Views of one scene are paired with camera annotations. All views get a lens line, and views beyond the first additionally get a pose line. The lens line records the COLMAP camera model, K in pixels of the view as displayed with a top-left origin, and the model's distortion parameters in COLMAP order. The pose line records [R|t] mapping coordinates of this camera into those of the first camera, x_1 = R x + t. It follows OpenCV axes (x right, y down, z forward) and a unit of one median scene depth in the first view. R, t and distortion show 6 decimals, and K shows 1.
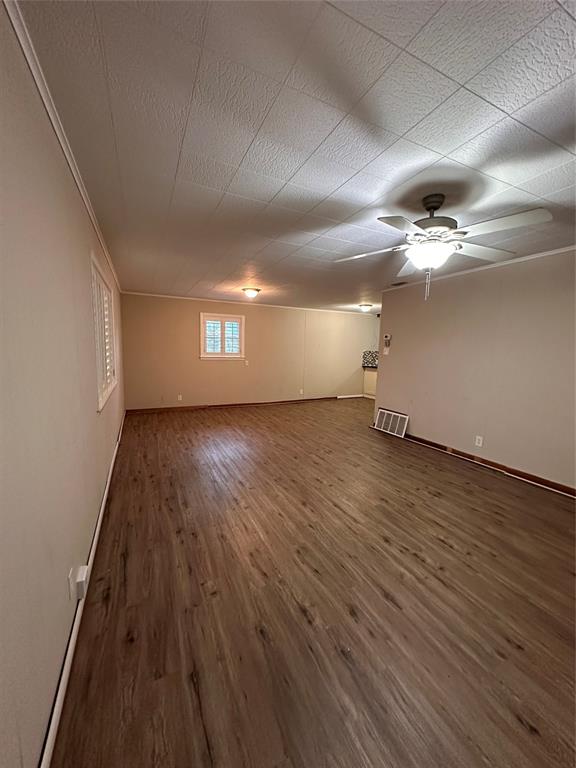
lens RADIAL K [[305.3, 0, 288.4], [0, 305.3, 383.4], [0, 0, 1]] dist [-0.002078, 0.000081]
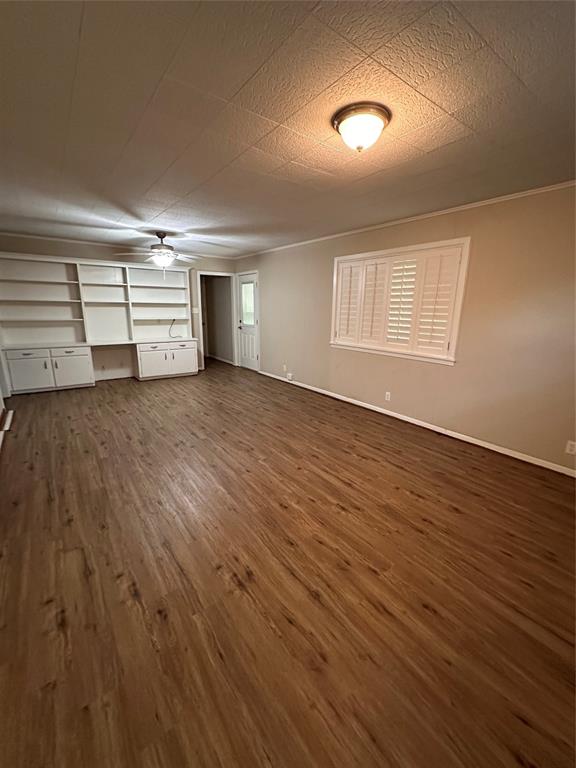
lens RADIAL K [[322.2, 0, 286.7], [0, 322.2, 383.7], [0, 0, 1]] dist [-0.002726, 0.000381]
pose [[-0.982630, 0.007602, -0.185417, 0.026040], [-0.057182, 0.938141, 0.341500, -0.326823], [0.176543, 0.346171, -0.921411, 2.727294]]
